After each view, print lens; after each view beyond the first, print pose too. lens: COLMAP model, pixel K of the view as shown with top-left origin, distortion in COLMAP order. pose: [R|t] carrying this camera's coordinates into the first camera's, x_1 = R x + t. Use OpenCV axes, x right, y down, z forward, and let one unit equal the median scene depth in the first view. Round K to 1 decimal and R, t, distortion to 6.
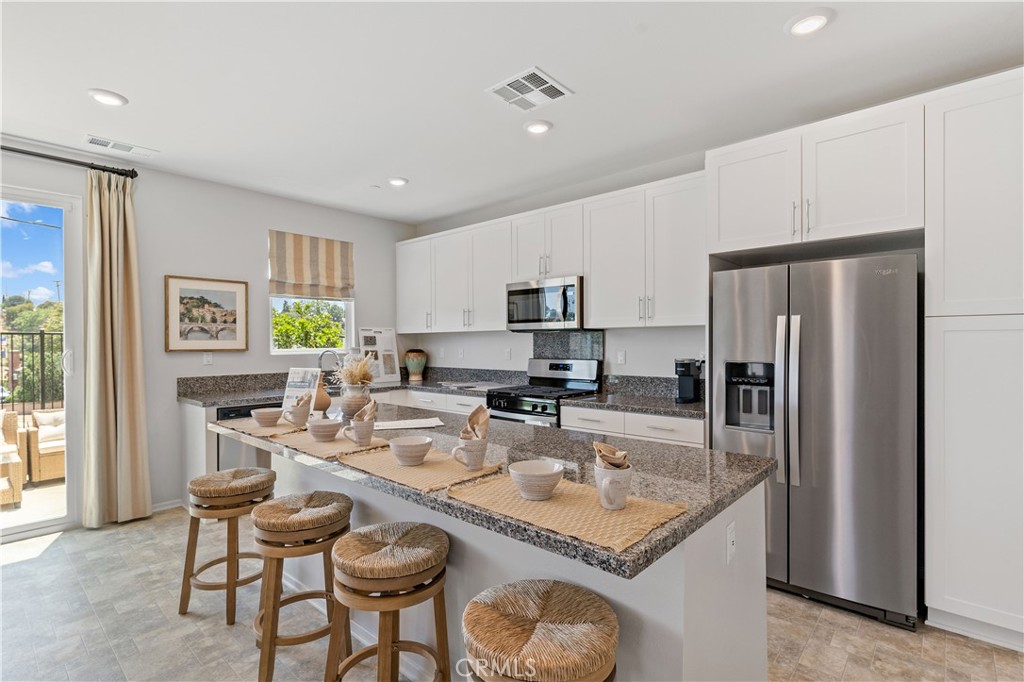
lens RADIAL K [[489.0, 0, 507.8], [0, 489.0, 342.9], [0, 0, 1]] dist [0.002444, -0.000233]
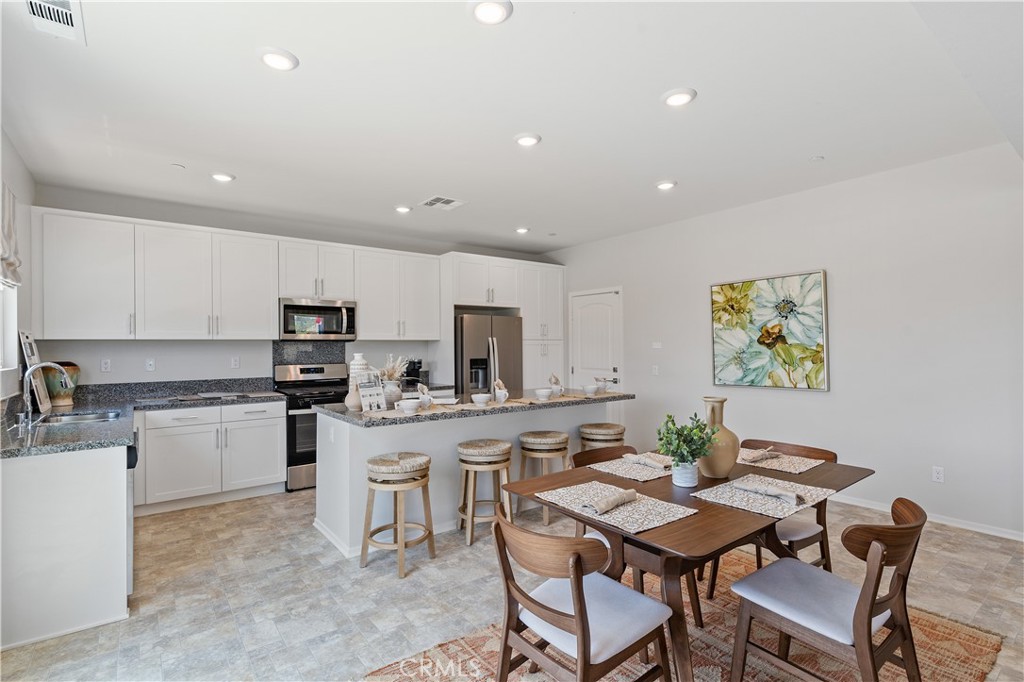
lens RADIAL K [[489.0, 0, 507.8], [0, 489.0, 342.9], [0, 0, 1]] dist [0.002444, -0.000233]
pose [[0.180384, 0.014235, 0.983493, -1.078760], [0.009971, 0.999817, -0.016300, 0.005255], [-0.983546, 0.012747, 0.180210, 0.319662]]
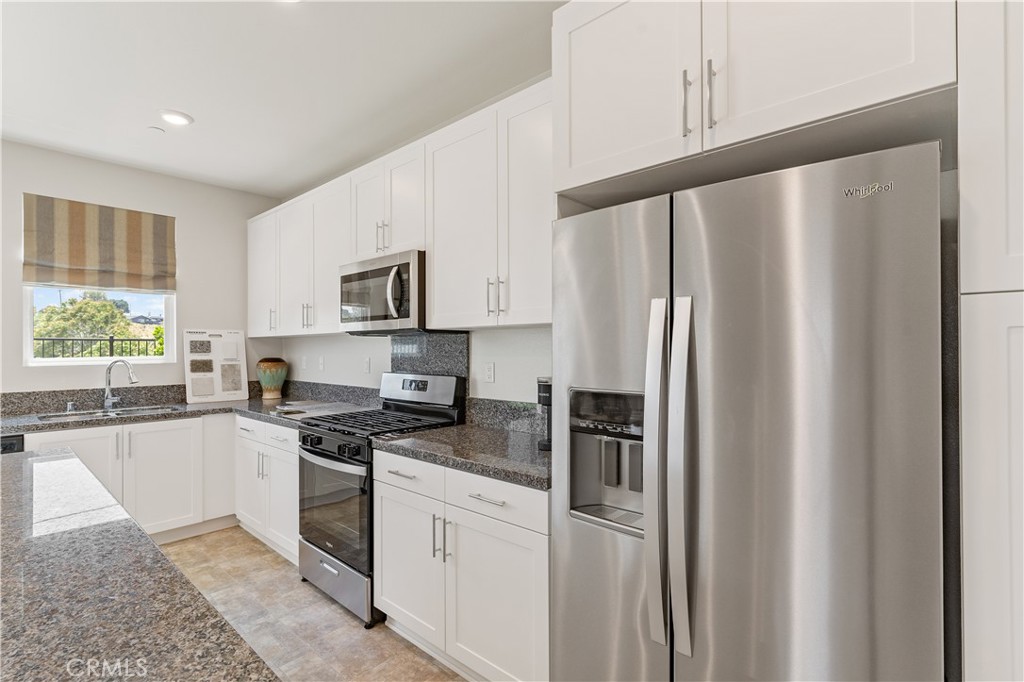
lens RADIAL K [[489.0, 0, 507.8], [0, 489.0, 342.9], [0, 0, 1]] dist [0.002444, -0.000233]
pose [[0.999932, 0.000965, -0.011644, 0.265792], [-0.001096, 0.999936, -0.011252, -0.003363], [0.011632, 0.011264, 0.999869, 0.326362]]
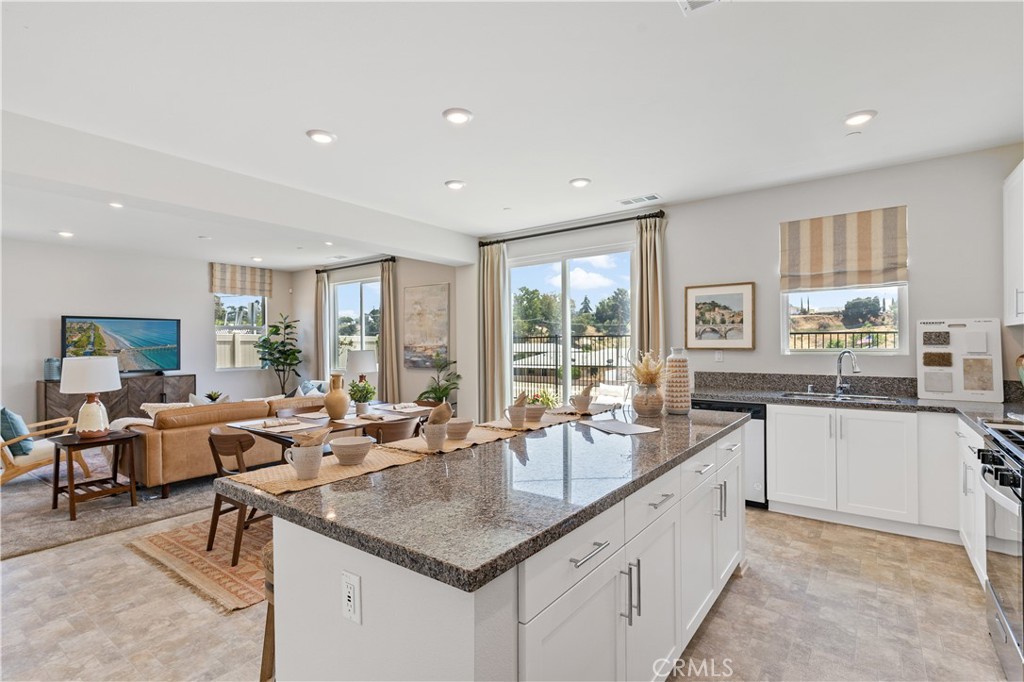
lens RADIAL K [[489.0, 0, 507.8], [0, 489.0, 342.9], [0, 0, 1]] dist [0.002444, -0.000233]
pose [[0.091710, 0.001765, -0.995784, 0.465017], [0.004087, 0.999989, 0.002149, -0.002791], [0.995777, -0.004267, 0.091702, 0.435048]]
